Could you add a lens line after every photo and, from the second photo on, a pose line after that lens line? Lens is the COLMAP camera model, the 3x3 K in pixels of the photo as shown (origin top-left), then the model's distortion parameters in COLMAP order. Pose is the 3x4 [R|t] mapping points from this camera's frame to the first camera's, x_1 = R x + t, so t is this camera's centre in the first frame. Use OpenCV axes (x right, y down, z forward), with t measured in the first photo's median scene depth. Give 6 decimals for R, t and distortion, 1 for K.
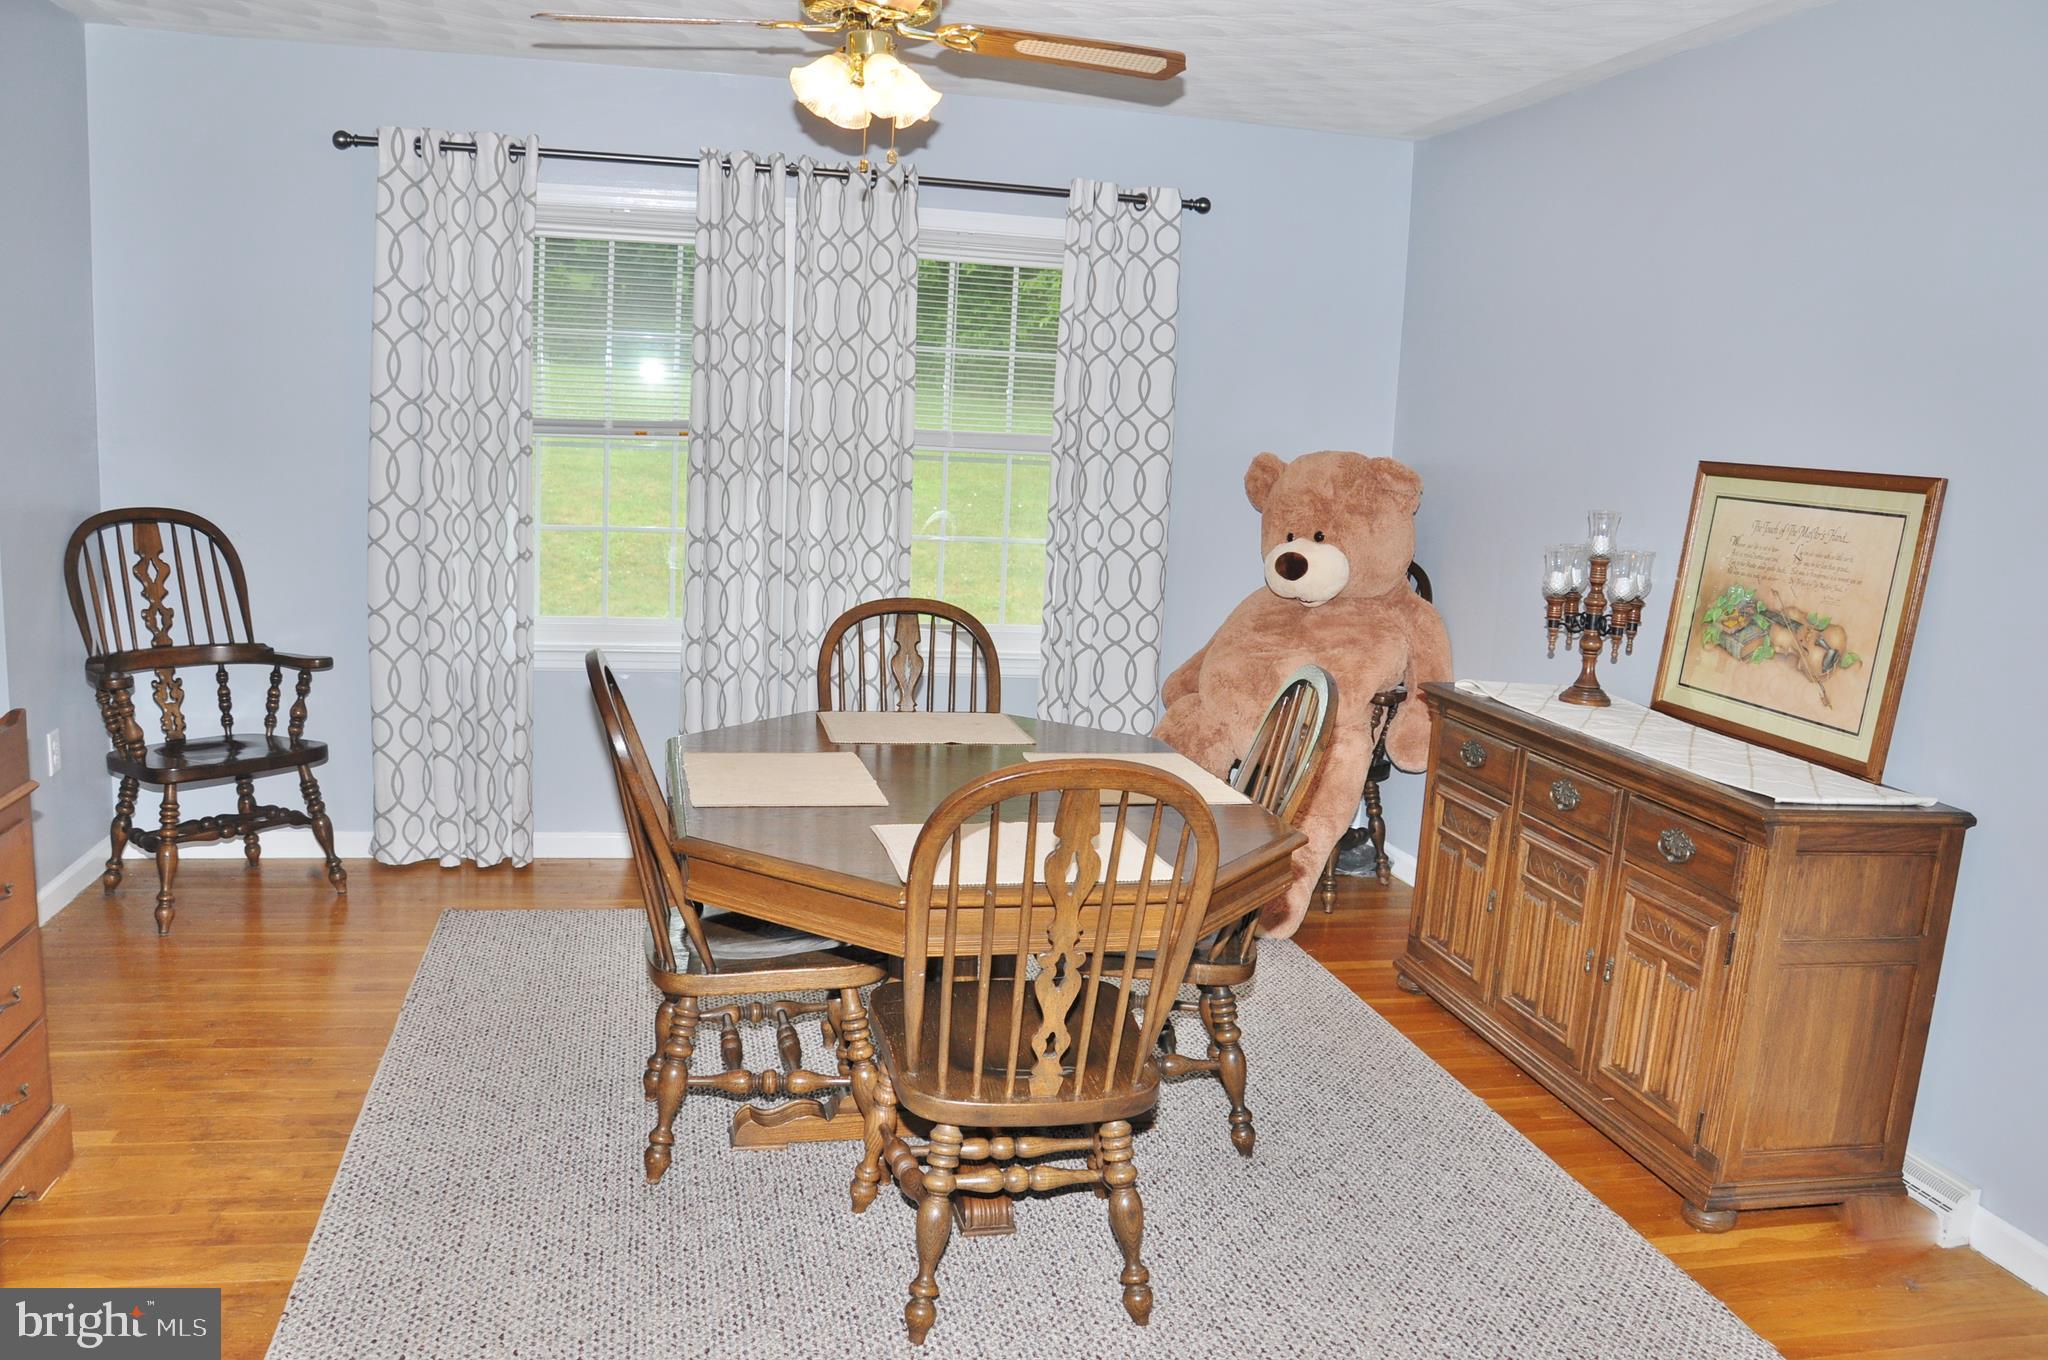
lens RADIAL K [[1591.7, 0, 1026.7], [0, 1591.7, 697.1], [0, 0, 1]] dist [-0.165871, 0.128554]
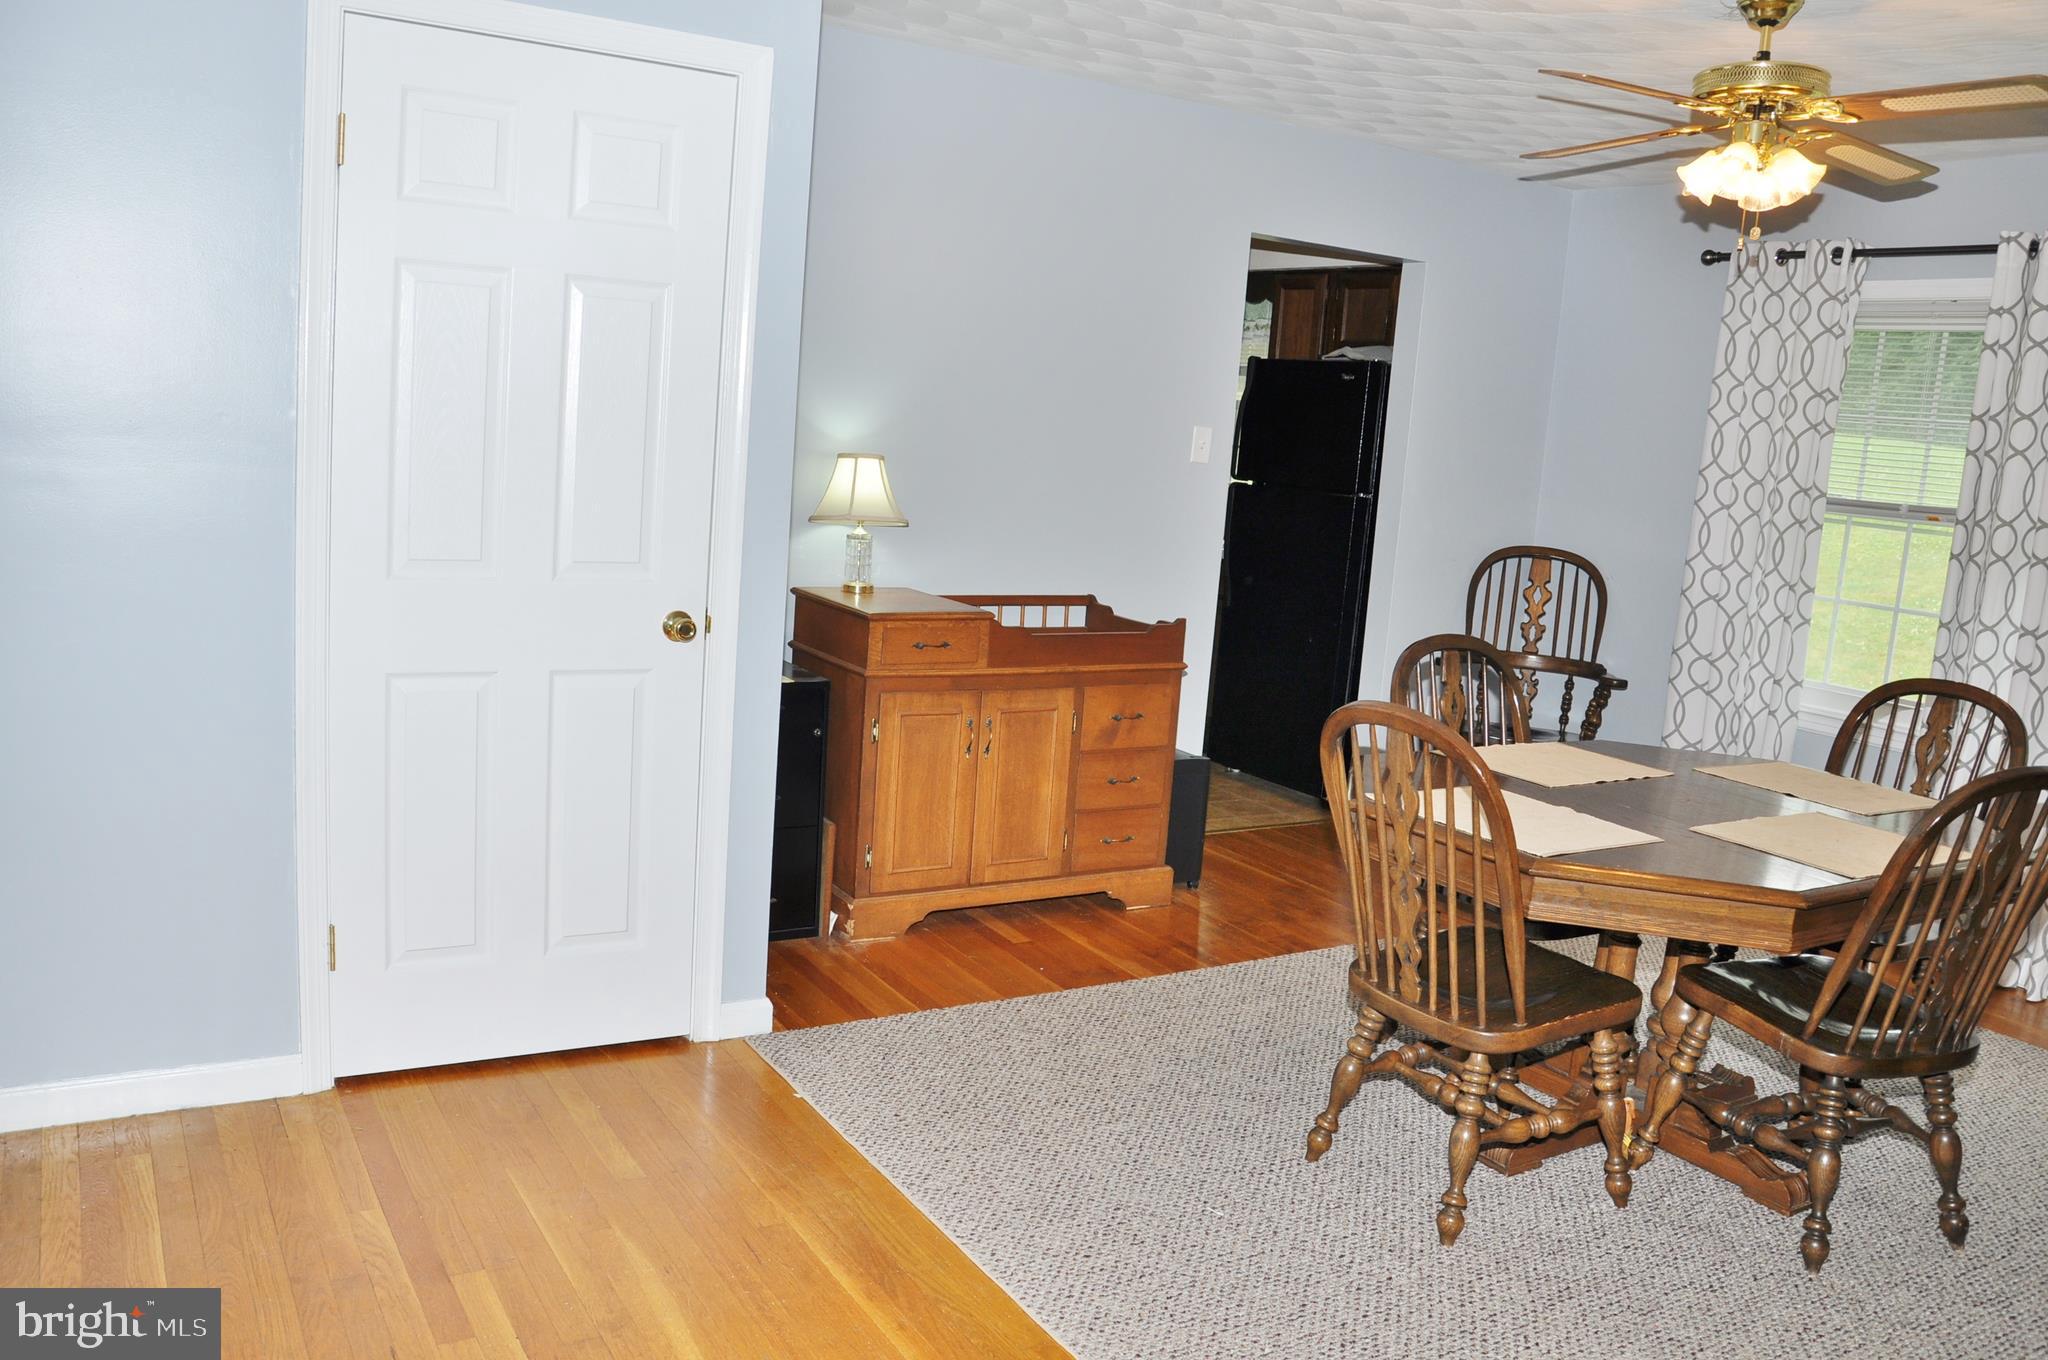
lens RADIAL K [[1591.7, 0, 1026.7], [0, 1591.7, 697.1], [0, 0, 1]] dist [-0.165871, 0.128554]
pose [[0.314415, 0.139809, -0.938934, 0.562492], [-0.218201, 0.973255, 0.071852, 0.001649], [0.923868, 0.182285, 0.336513, 0.160924]]
